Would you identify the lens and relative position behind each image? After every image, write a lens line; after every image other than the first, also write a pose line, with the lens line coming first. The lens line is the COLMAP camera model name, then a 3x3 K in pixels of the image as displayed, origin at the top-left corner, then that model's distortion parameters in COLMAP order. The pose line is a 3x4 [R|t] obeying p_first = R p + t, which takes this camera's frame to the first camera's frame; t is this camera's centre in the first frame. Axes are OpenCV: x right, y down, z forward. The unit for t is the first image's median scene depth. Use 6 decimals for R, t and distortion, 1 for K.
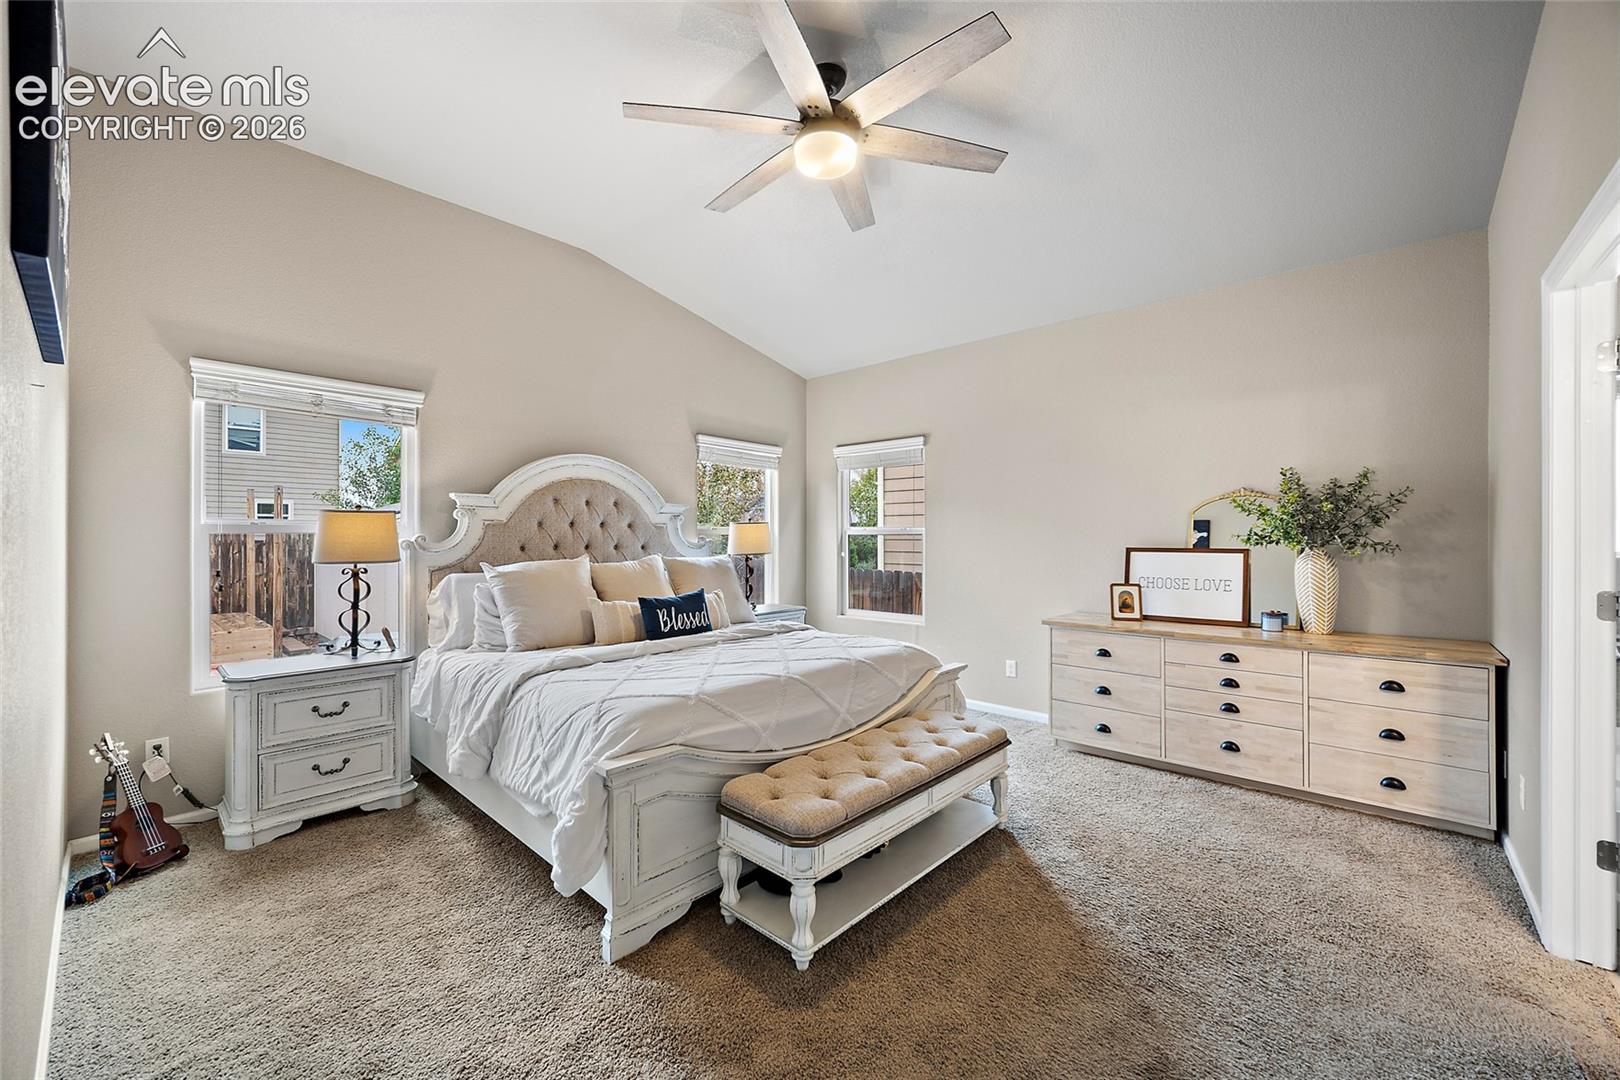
lens RADIAL K [[637.4, 0, 812.3], [0, 637.4, 538.8], [0, 0, 1]] dist [-0.002454, -0.000109]
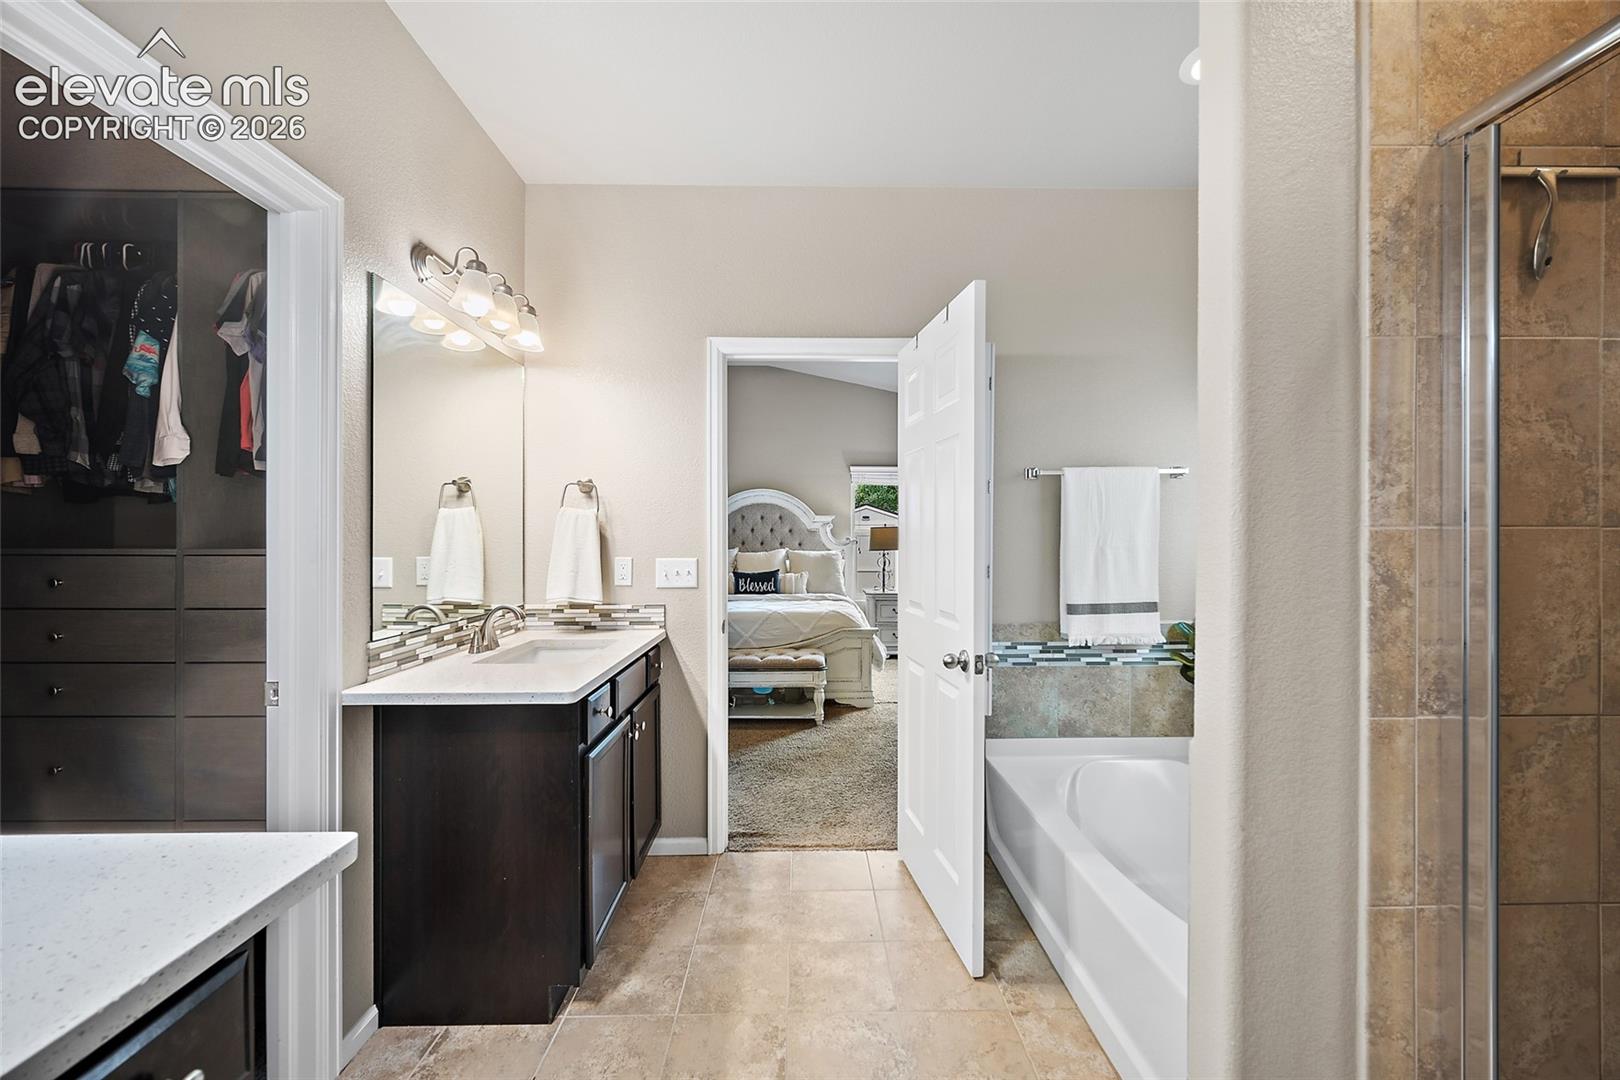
lens RADIAL K [[637.4, 0, 811.2], [0, 637.4, 539.8], [0, 0, 1]] dist [-0.002454, -0.000109]
pose [[0.674813, -0.001165, -0.737988, 0.957022], [0.001707, 0.999999, -0.000017, 0.002776], [0.737987, -0.001248, 0.674814, -0.040491]]
